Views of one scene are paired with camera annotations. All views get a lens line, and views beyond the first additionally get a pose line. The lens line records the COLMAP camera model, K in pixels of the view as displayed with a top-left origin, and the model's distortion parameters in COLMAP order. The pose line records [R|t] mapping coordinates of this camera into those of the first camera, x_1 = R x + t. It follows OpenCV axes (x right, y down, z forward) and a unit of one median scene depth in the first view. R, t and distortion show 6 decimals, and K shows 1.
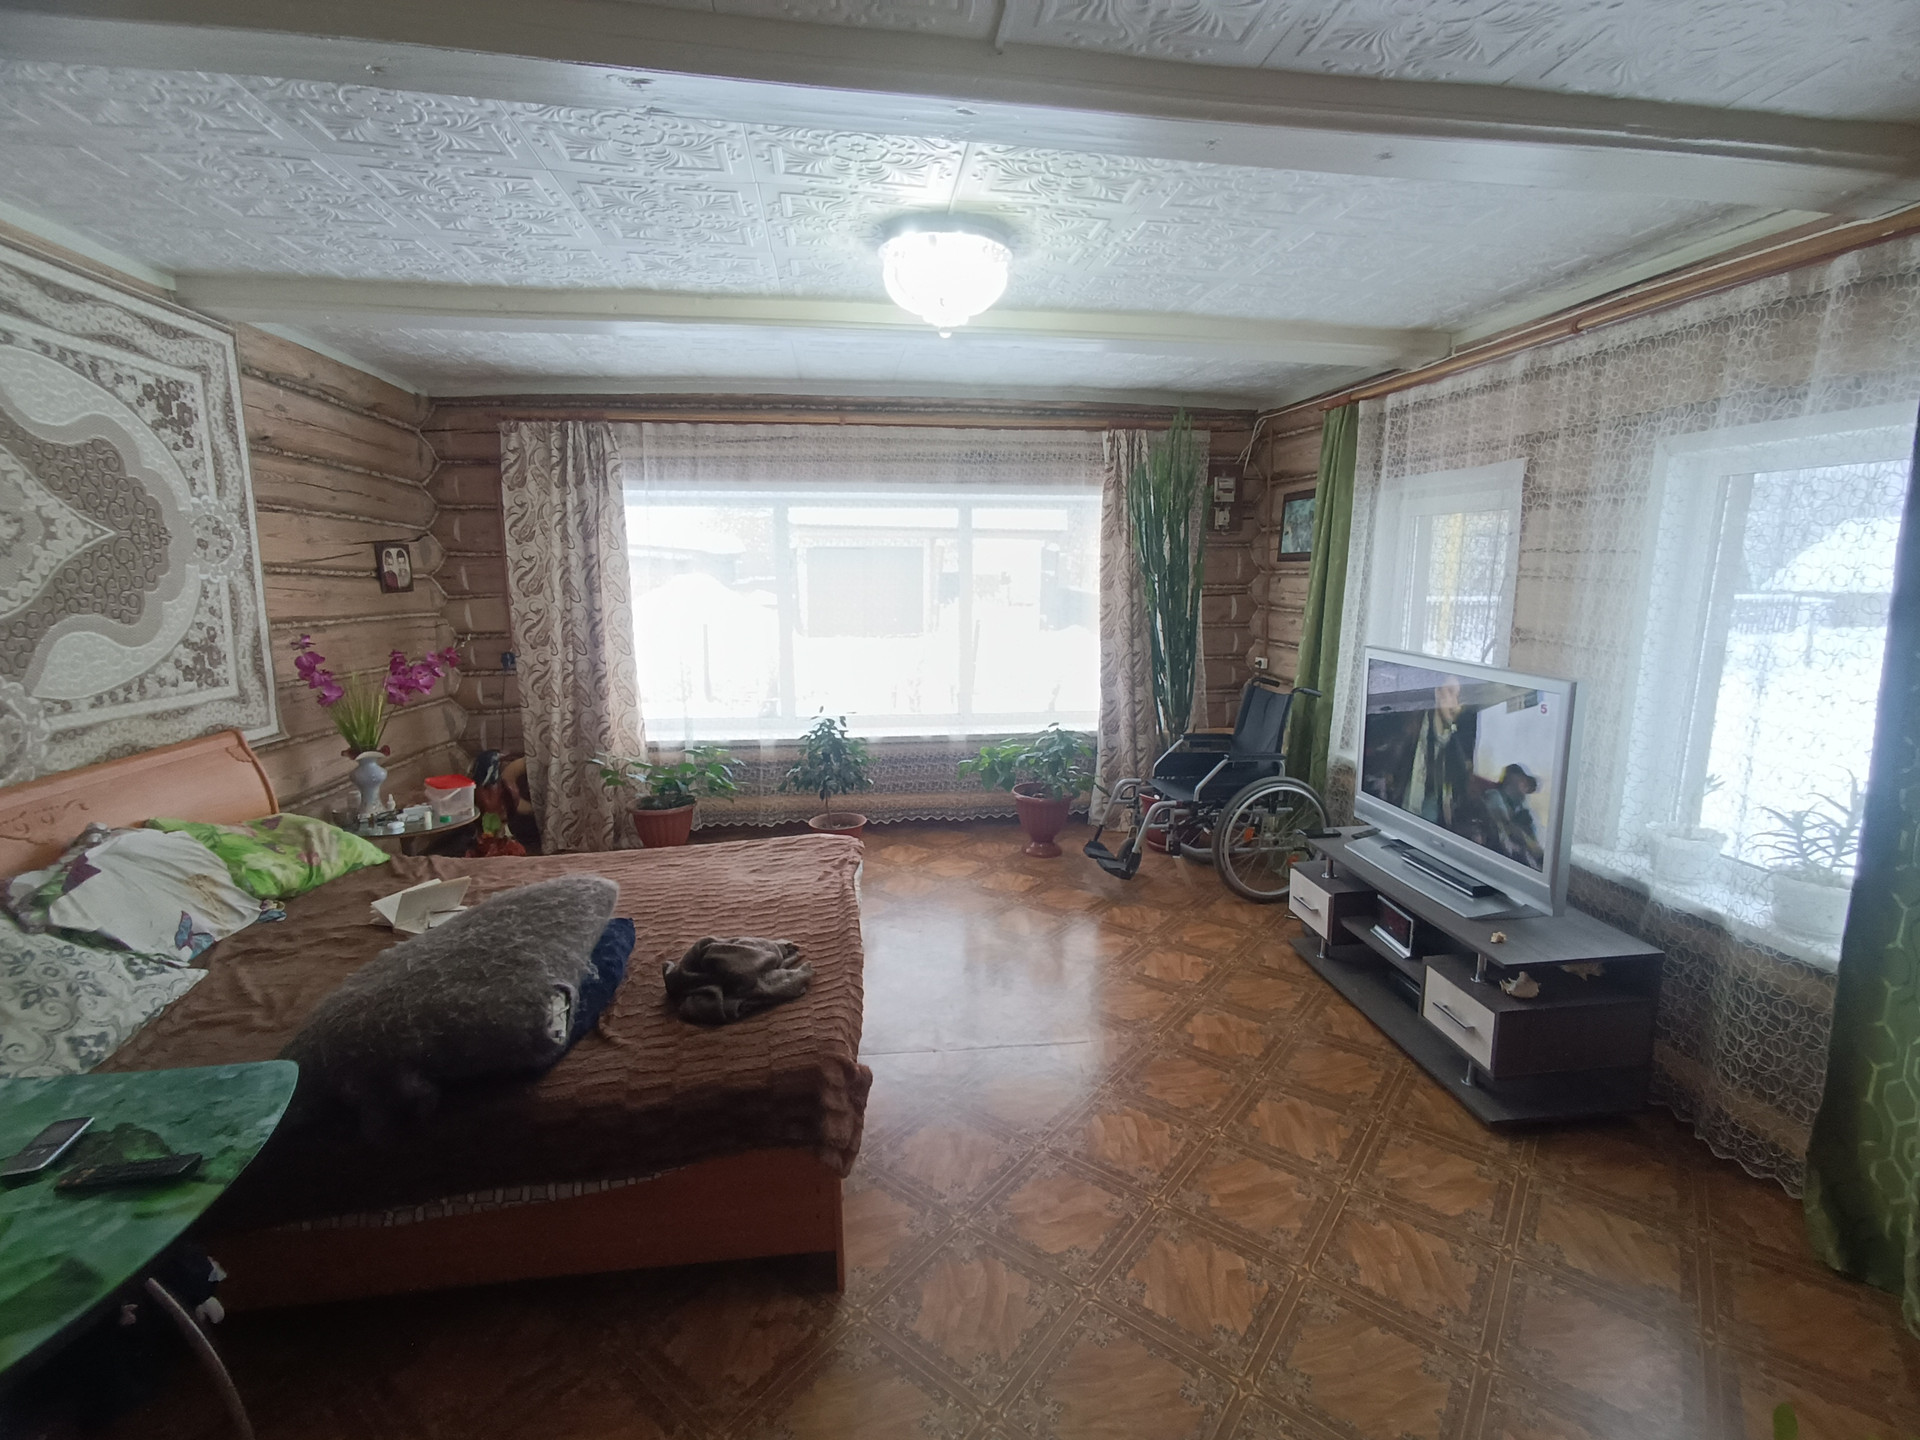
lens RADIAL K [[880.2, 0, 966.9], [0, 880.2, 724.6], [0, 0, 1]] dist [-0.036614, 0.038507]
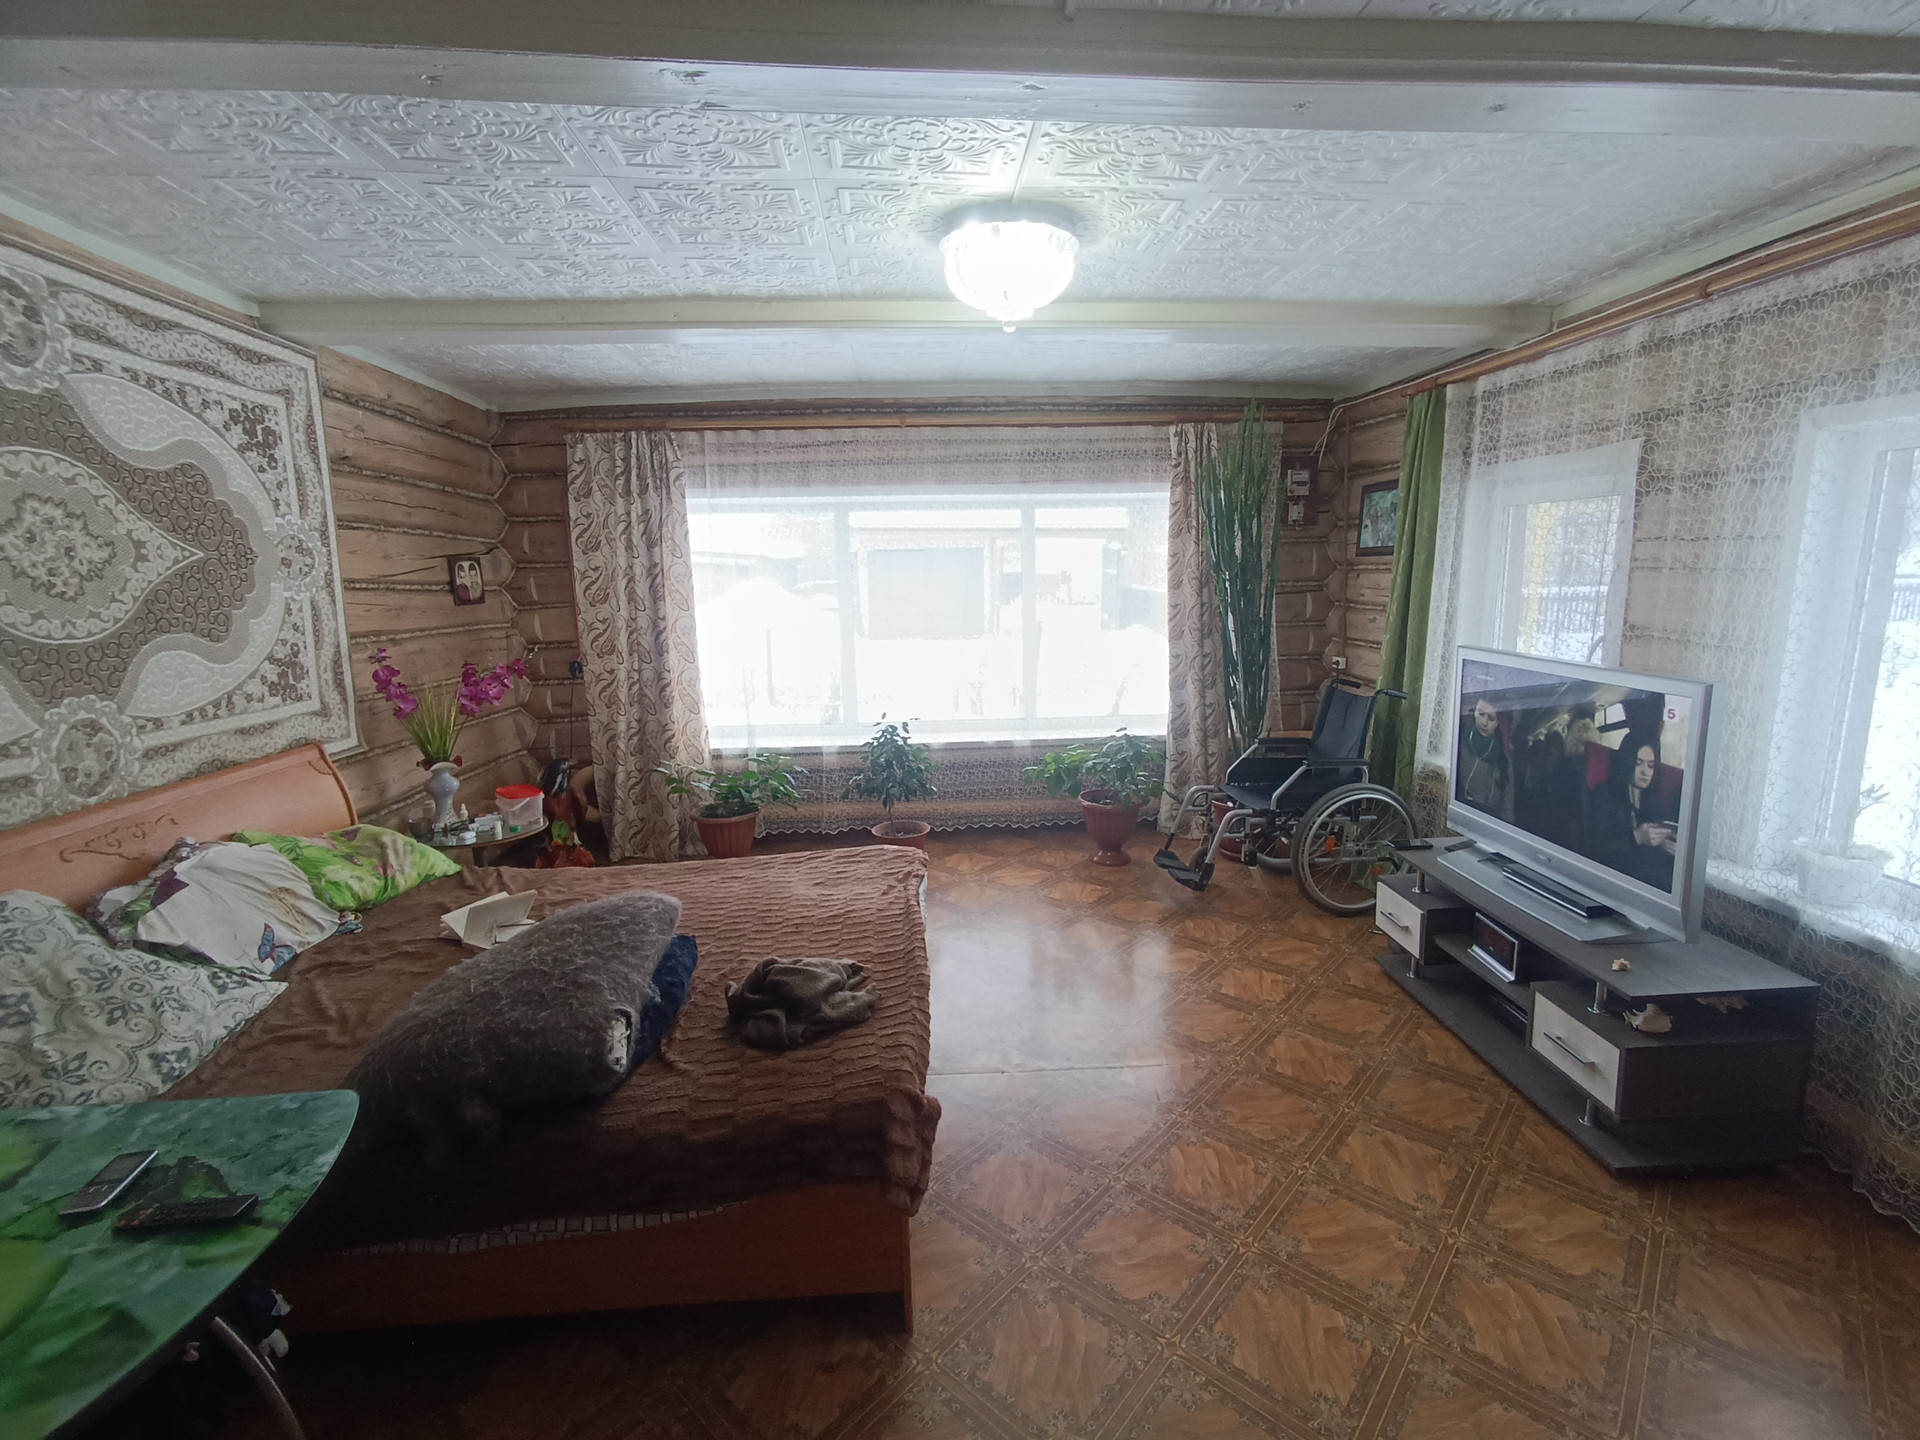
lens RADIAL K [[880.2, 0, 966.9], [0, 880.2, 724.6], [0, 0, 1]] dist [-0.036614, 0.038507]
pose [[0.997590, -0.007384, -0.068997, -0.006267], [0.007362, 0.999973, -0.000574, -0.008832], [0.068999, 0.000064, 0.997617, 0.030574]]
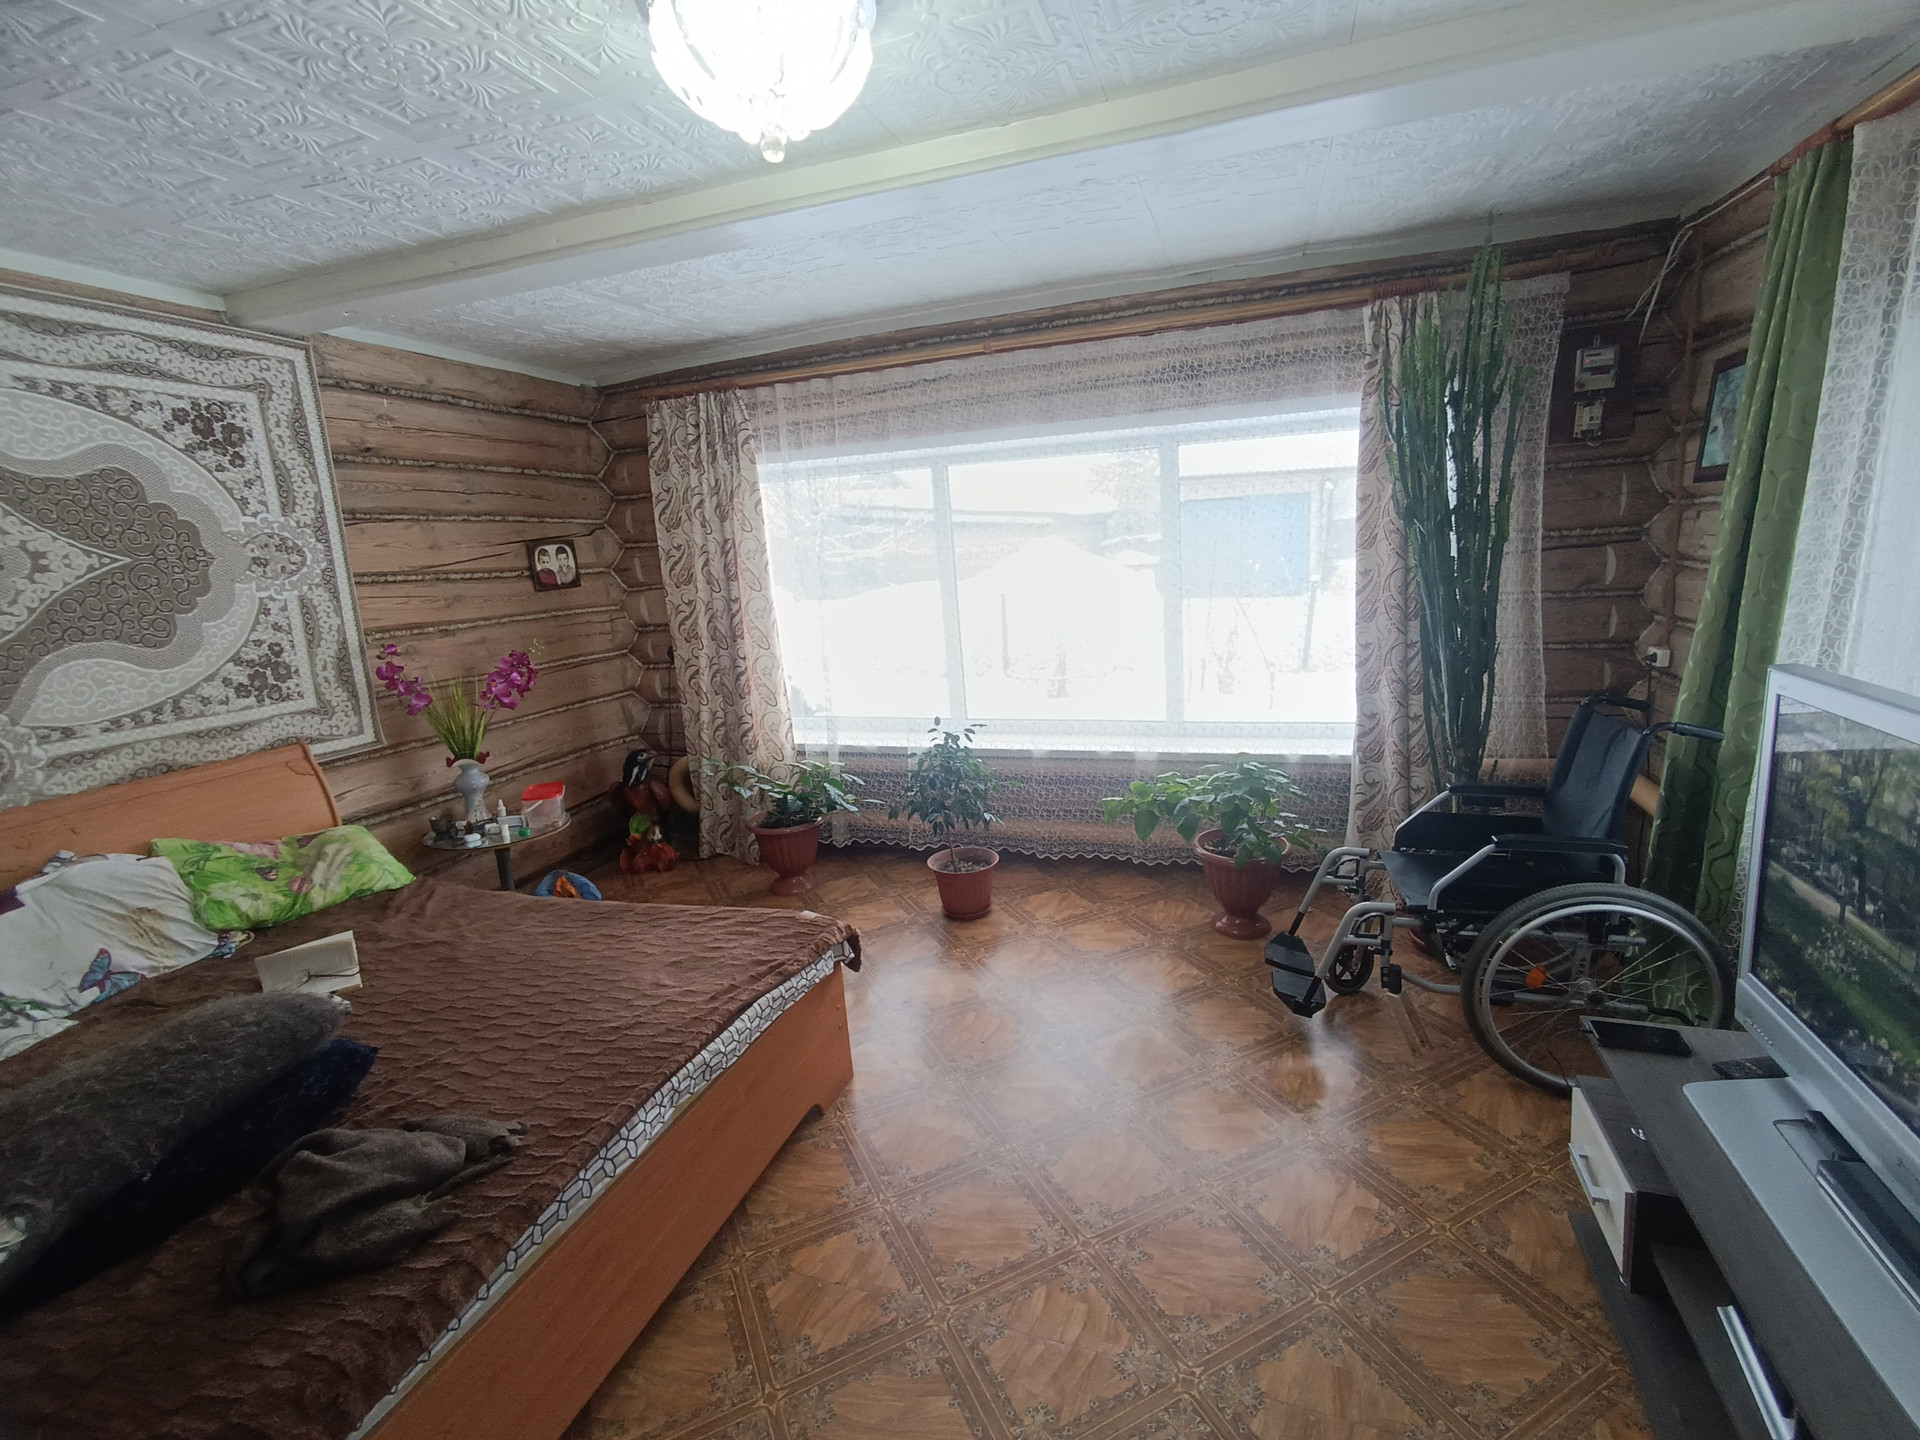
lens RADIAL K [[878.8, 0, 967.8], [0, 878.8, 721.3], [0, 0, 1]] dist [-0.035002, 0.035411]
pose [[0.894623, 0.036853, -0.445299, 0.291995], [-0.016569, 0.998644, 0.049361, -0.077631], [0.446514, -0.036782, 0.894020, 0.414505]]
